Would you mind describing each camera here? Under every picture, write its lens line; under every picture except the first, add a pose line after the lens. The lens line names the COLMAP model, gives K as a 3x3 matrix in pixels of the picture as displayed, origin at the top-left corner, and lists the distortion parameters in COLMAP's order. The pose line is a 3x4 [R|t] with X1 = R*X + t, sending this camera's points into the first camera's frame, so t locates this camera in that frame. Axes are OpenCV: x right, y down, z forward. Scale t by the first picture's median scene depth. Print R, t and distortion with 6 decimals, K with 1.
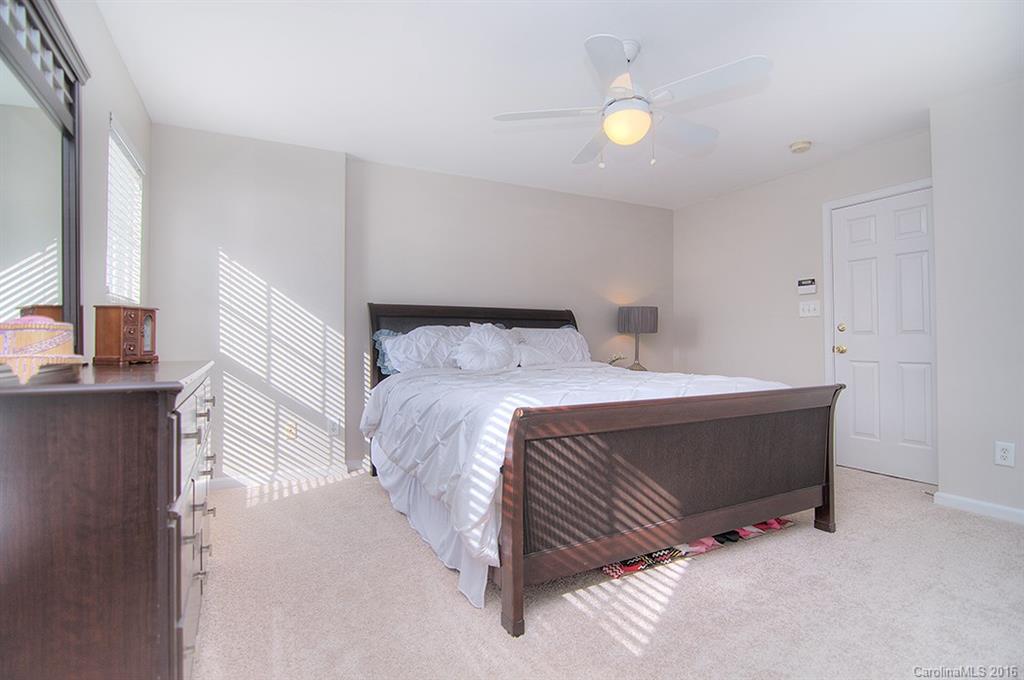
lens RADIAL K [[516.0, 0, 512.0], [0, 516.0, 340.0], [0, 0, 1]] dist [-0.004836, -0.000583]
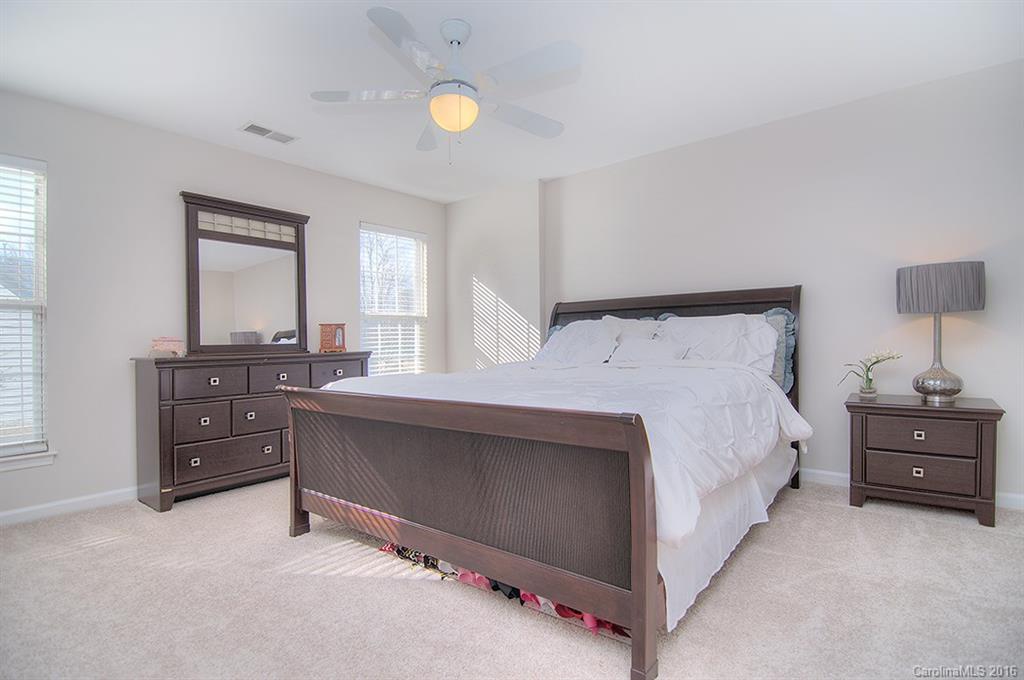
lens RADIAL K [[516.0, 0, 512.0], [0, 516.0, 340.0], [0, 0, 1]] dist [-0.004836, -0.000583]
pose [[0.363231, -0.002437, -0.931696, 1.069289], [0.022747, 0.999722, 0.006253, 0.002509], [0.931421, -0.023465, 0.363185, 0.686009]]
